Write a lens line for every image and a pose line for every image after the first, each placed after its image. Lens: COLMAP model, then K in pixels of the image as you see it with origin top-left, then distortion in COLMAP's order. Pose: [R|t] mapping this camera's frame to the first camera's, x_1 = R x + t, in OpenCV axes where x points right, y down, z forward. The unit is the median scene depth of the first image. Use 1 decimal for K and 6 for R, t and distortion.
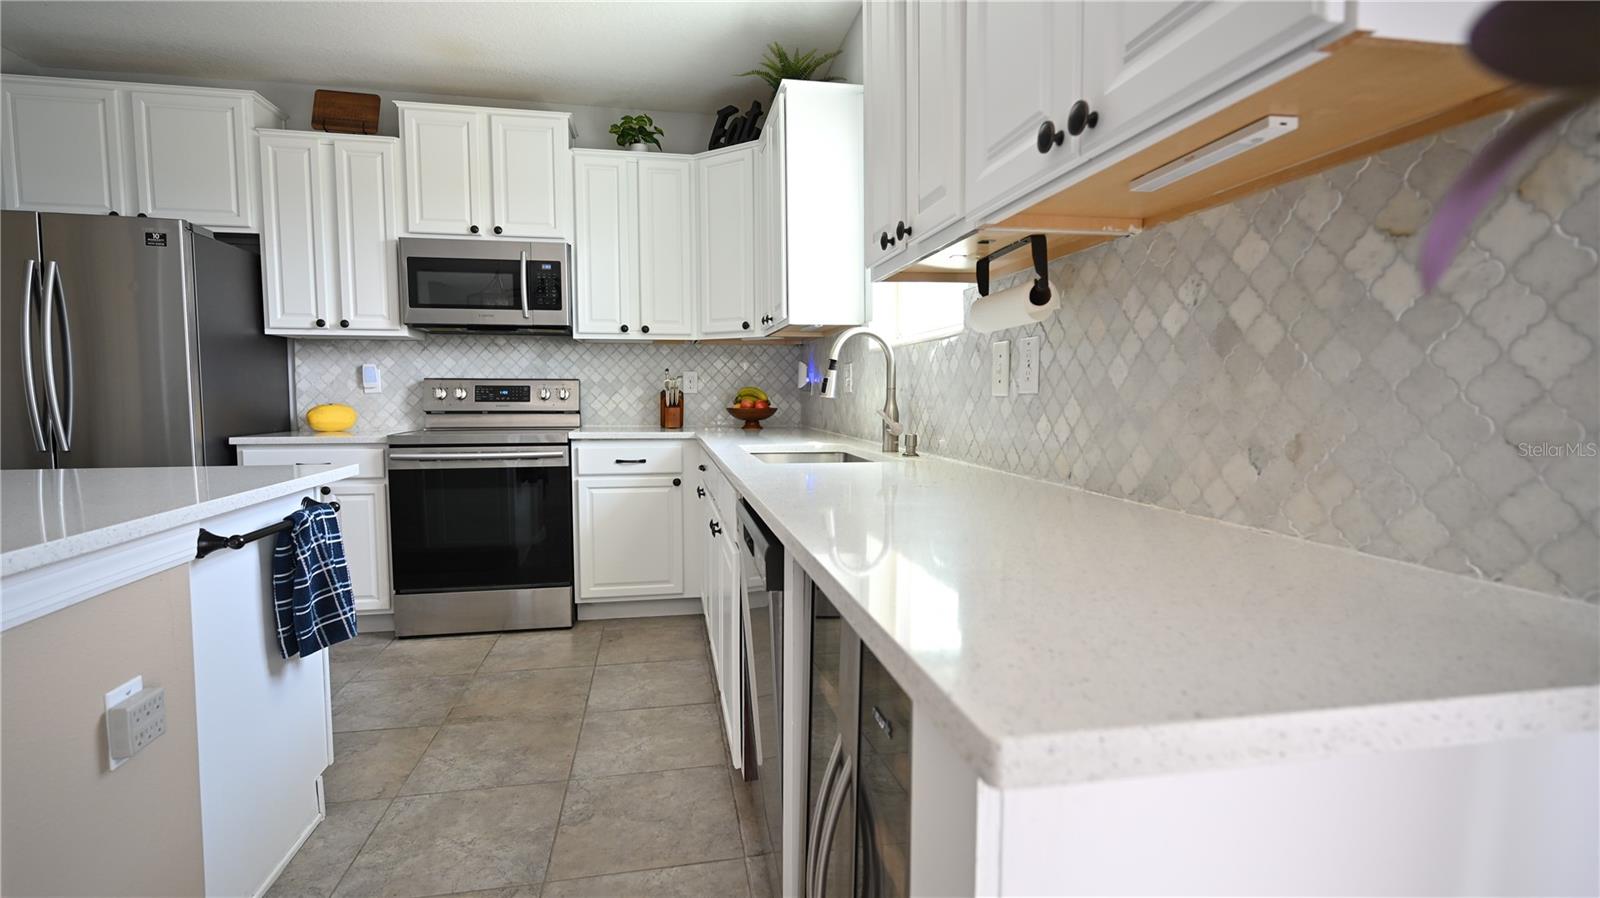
lens RADIAL K [[746.3, 0, 807.8], [0, 746.3, 449.9], [0, 0, 1]] dist [-0.001900, -0.000603]
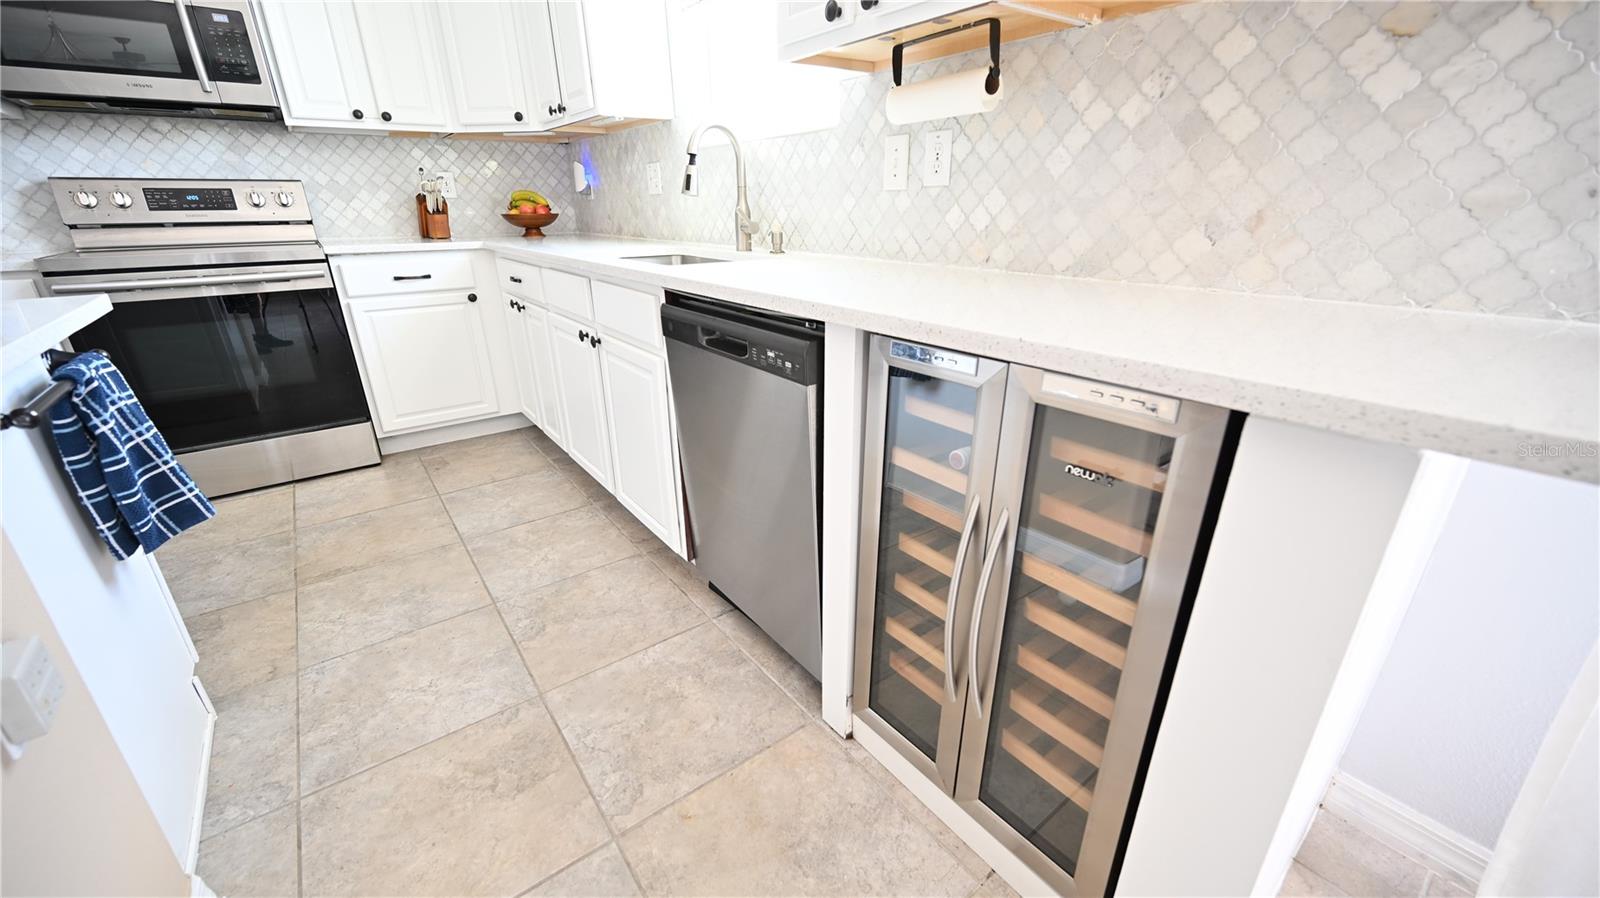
lens RADIAL K [[630.4, 0, 805.2], [0, 630.4, 449.8], [0, 0, 1]] dist [-0.001536, 0.000395]
pose [[0.898465, -0.167776, 0.405723, -0.292167], [0.041611, 0.952485, 0.301729, 0.006561], [-0.437068, -0.254211, 0.862756, 0.154630]]
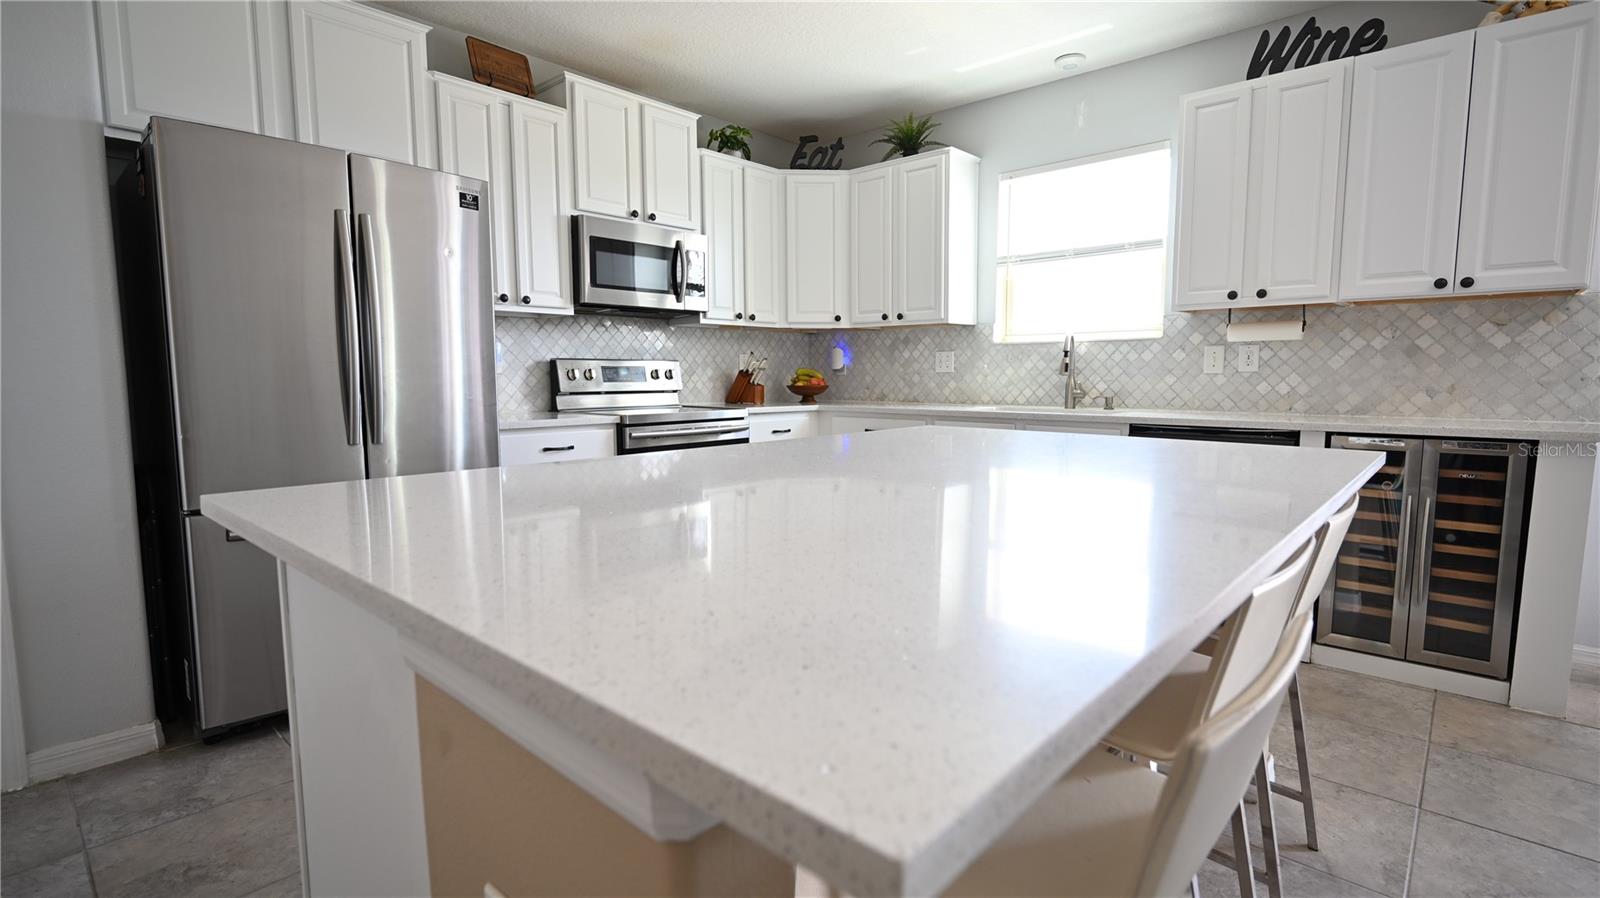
lens RADIAL K [[746.3, 0, 806.1], [0, 746.3, 448.8], [0, 0, 1]] dist [-0.001900, -0.000603]
pose [[0.804146, -0.061929, 0.591197, -1.705573], [0.048044, 0.998076, 0.039201, -0.002485], [-0.592487, -0.003120, 0.805574, 0.057820]]
